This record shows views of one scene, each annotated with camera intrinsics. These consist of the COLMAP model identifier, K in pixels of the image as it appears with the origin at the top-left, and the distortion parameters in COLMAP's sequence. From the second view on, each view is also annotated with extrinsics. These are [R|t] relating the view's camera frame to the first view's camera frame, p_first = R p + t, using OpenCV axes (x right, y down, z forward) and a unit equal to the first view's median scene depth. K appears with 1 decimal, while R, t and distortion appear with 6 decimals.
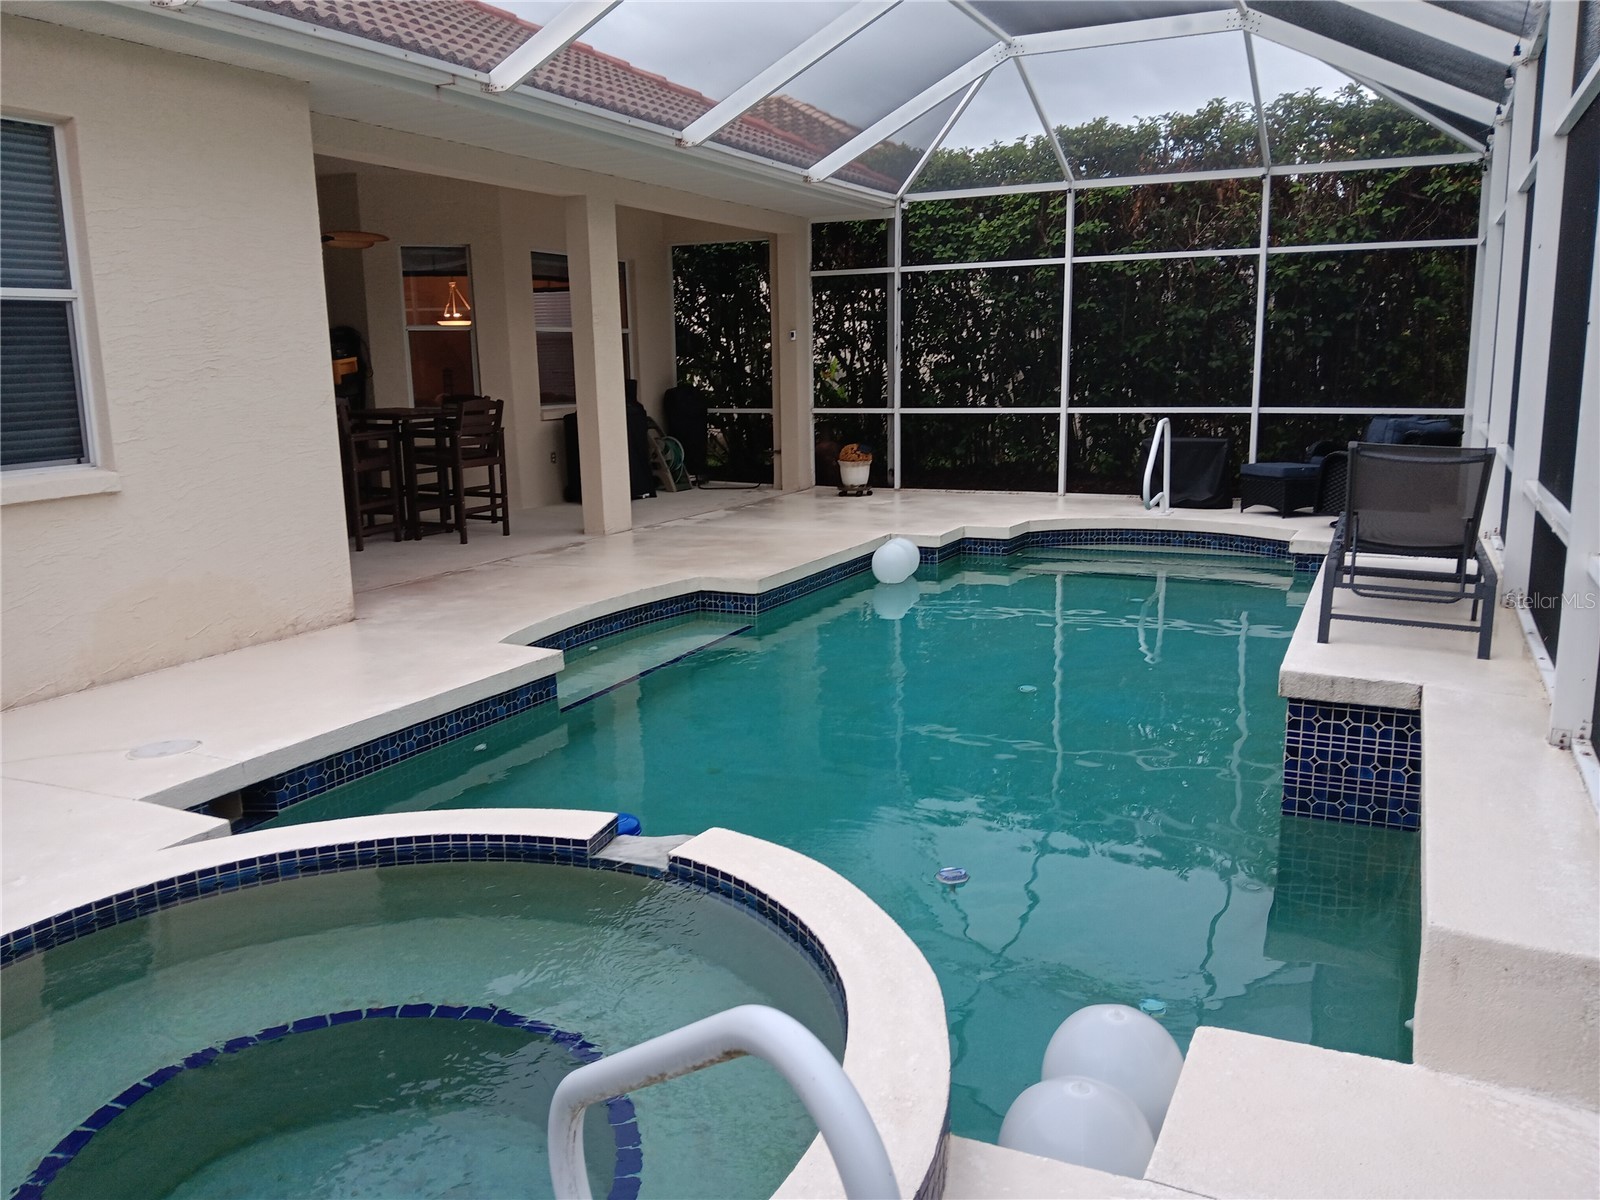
lens RADIAL K [[1226.4, 0, 800.0], [0, 1226.4, 600.0], [0, 0, 1]] dist [0.168472, -0.267213]
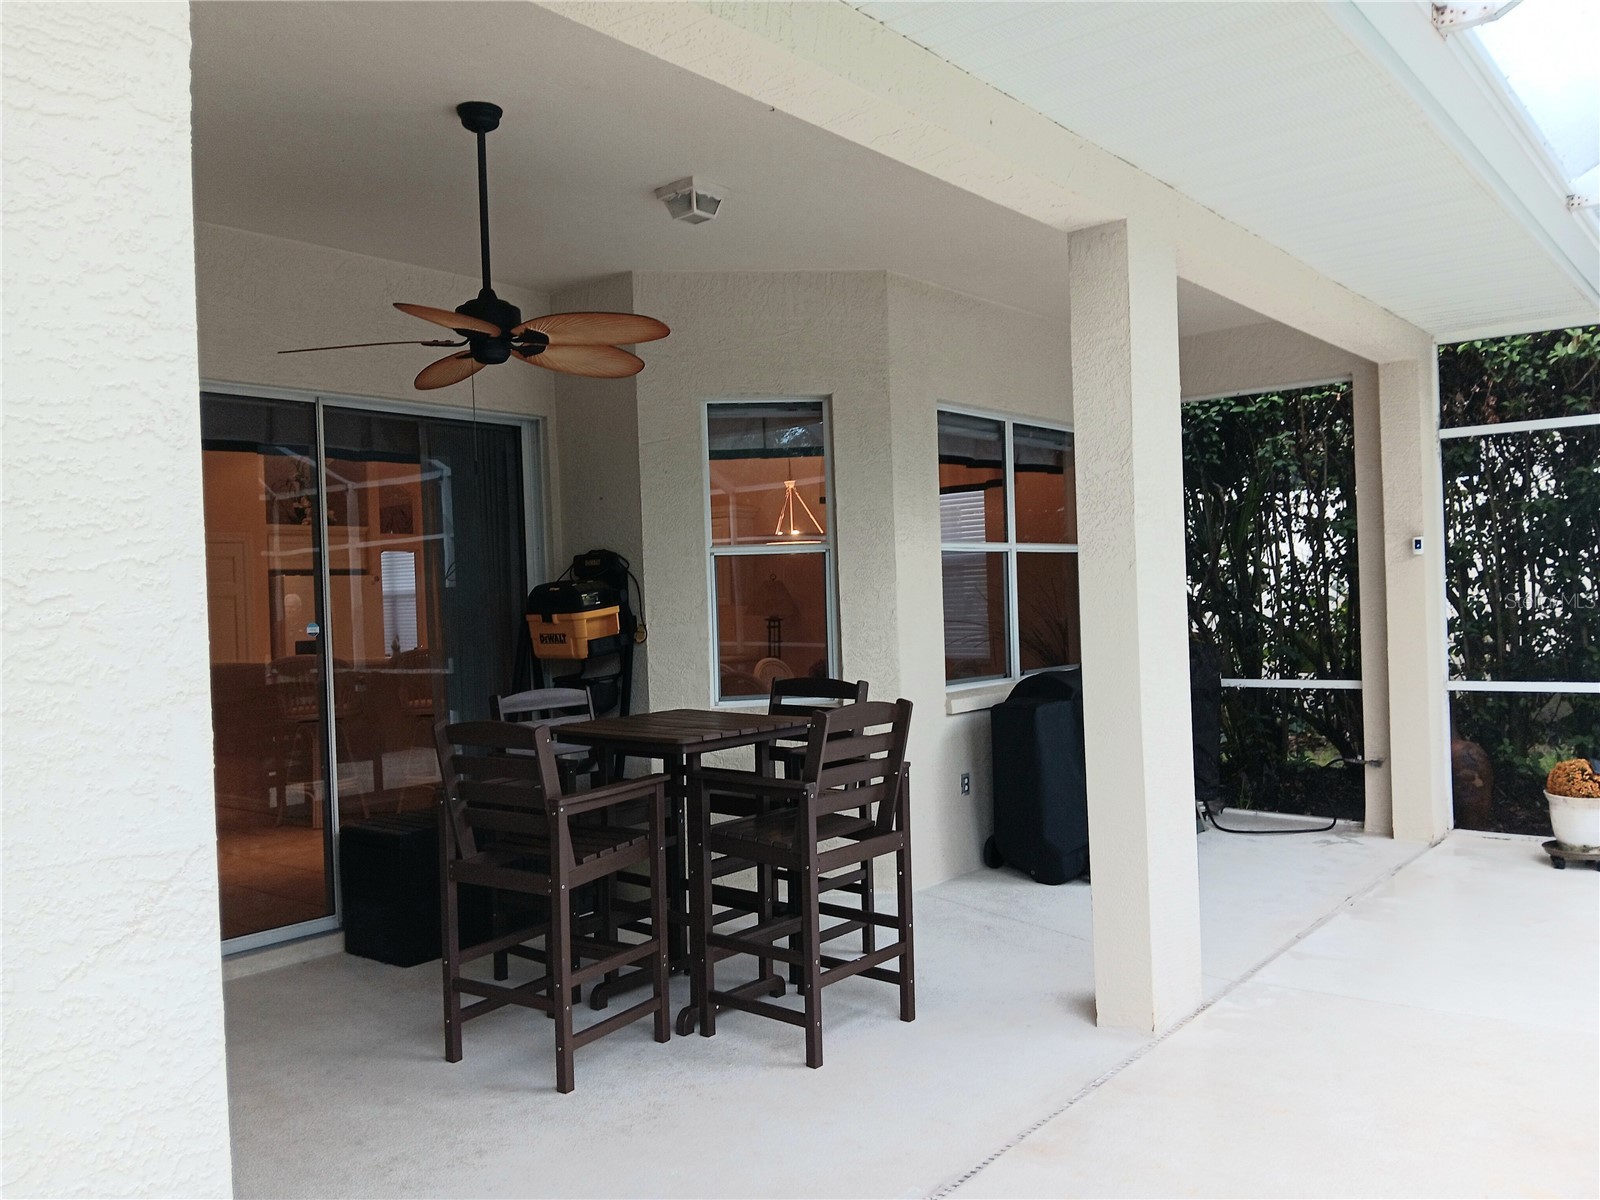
lens RADIAL K [[1251.0, 0, 800.0], [0, 1251.0, 600.0], [0, 0, 1]] dist [0.130670, -0.293665]
pose [[0.970351, -0.015359, -0.241213, -0.151195], [-0.029238, 0.983191, -0.180221, -0.102544], [0.239927, 0.181930, 0.953591, 0.505828]]
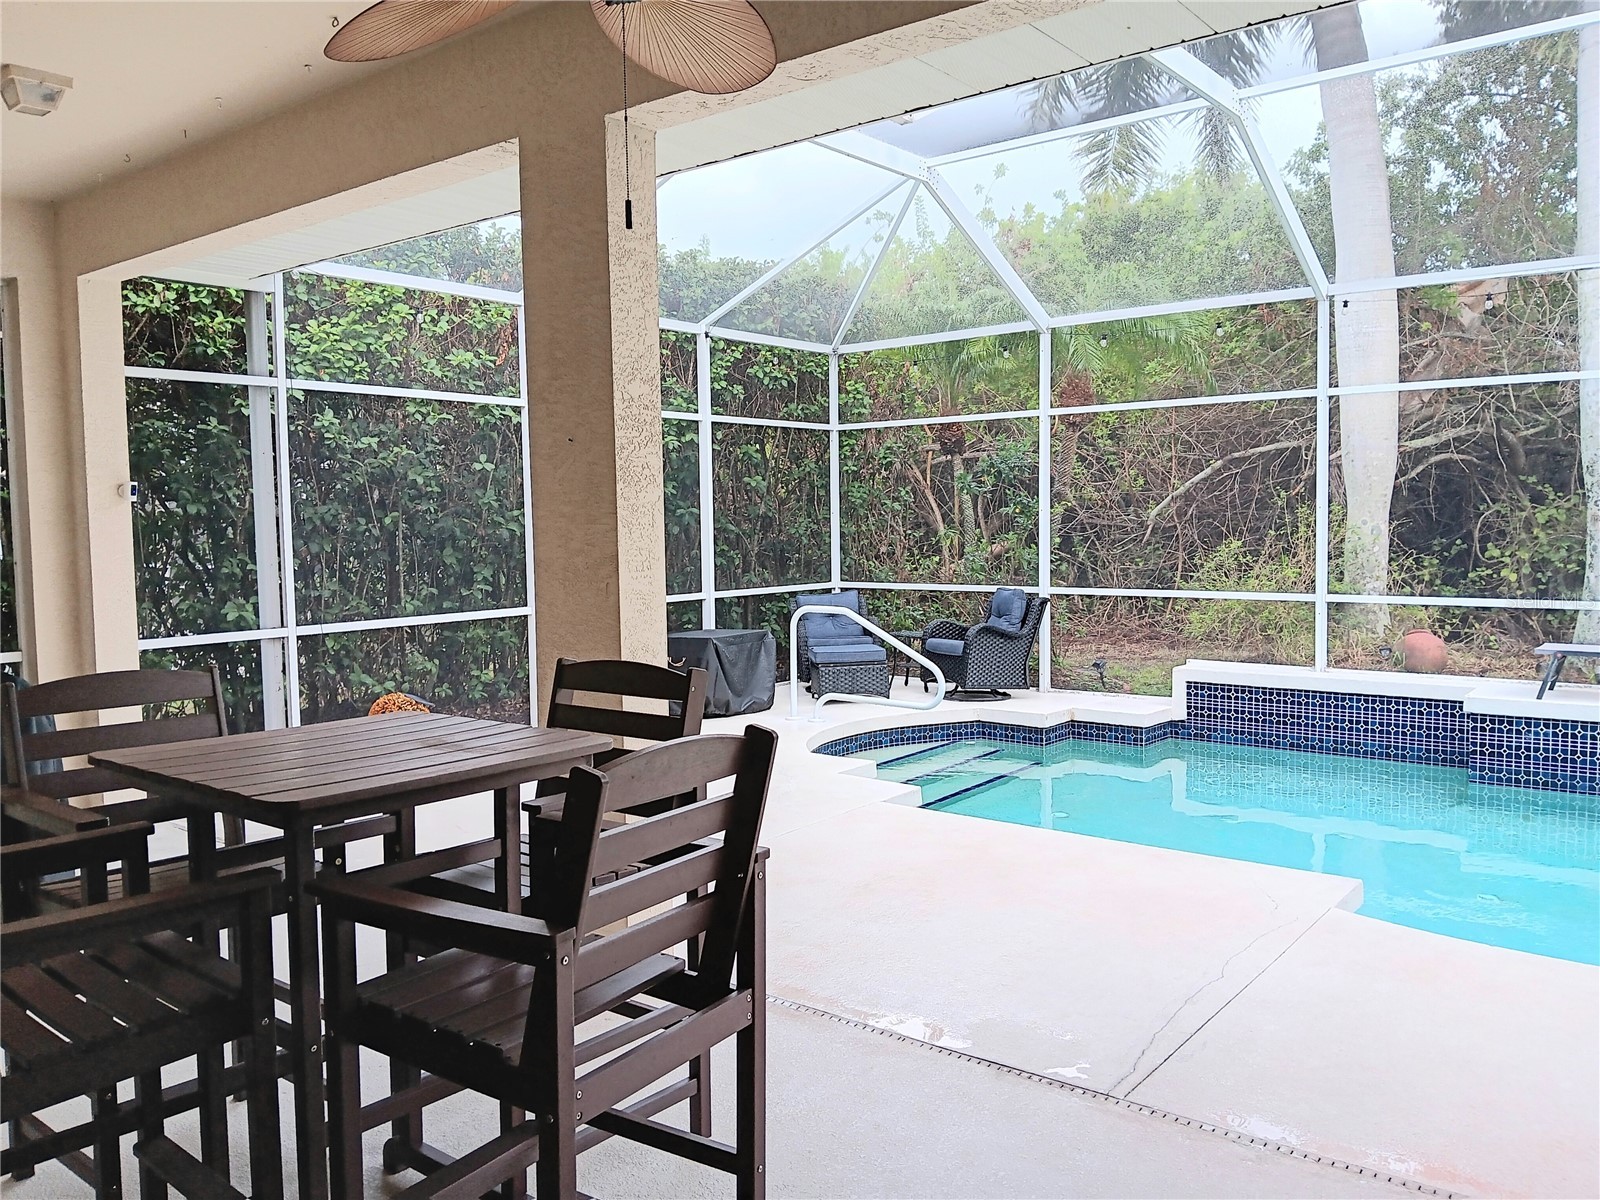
lens RADIAL K [[1251.0, 0, 800.0], [0, 1251.0, 600.0], [0, 0, 1]] dist [0.130670, -0.293665]
pose [[0.990369, 0.008332, -0.138203, -0.179819], [-0.026830, 0.990816, -0.132532, -0.136574], [0.135829, 0.134963, 0.981496, 0.689253]]
